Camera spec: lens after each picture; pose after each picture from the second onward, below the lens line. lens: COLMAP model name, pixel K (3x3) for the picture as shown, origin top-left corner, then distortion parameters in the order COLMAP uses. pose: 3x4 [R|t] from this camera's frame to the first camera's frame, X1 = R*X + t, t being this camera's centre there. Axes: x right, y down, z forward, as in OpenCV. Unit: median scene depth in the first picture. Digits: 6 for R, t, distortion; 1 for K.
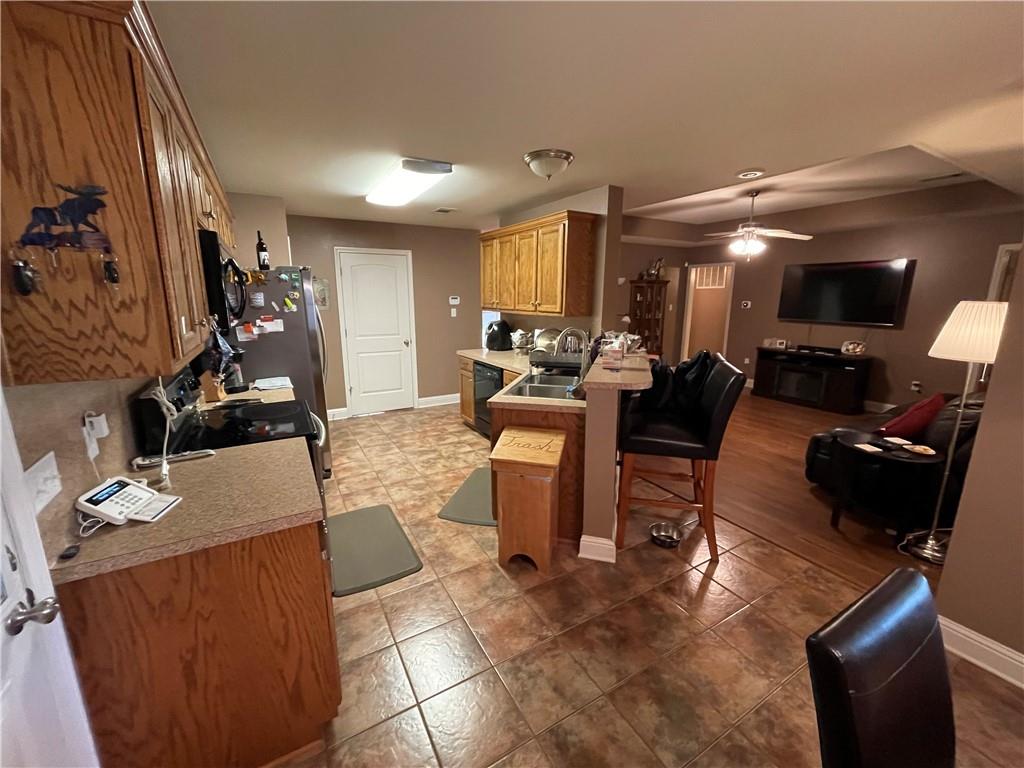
lens RADIAL K [[416.3, 0, 511.0], [0, 416.3, 382.0], [0, 0, 1]] dist [0.000130, 0.000126]
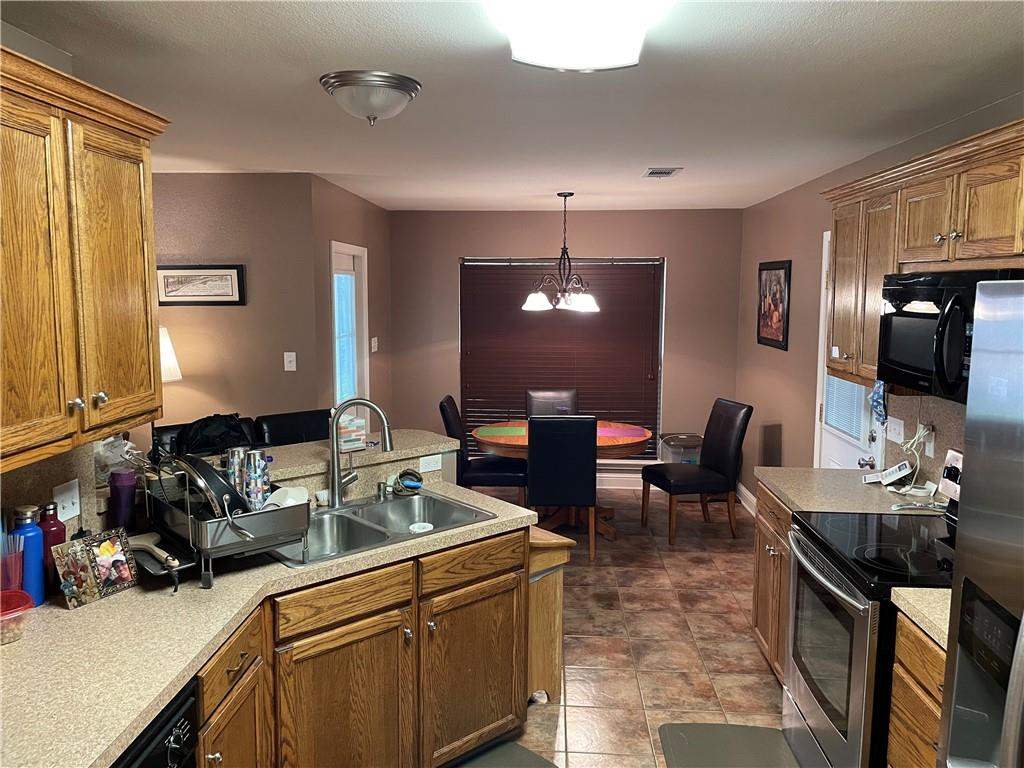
lens RADIAL K [[780.5, 0, 509.8], [0, 780.5, 377.6], [0, 0, 1]] dist [0.048048, -0.027077]
pose [[-0.836493, -0.066862, 0.543884, -0.441035], [0.111066, 0.951241, 0.287760, -0.328223], [-0.536604, 0.301116, -0.788280, 1.296663]]
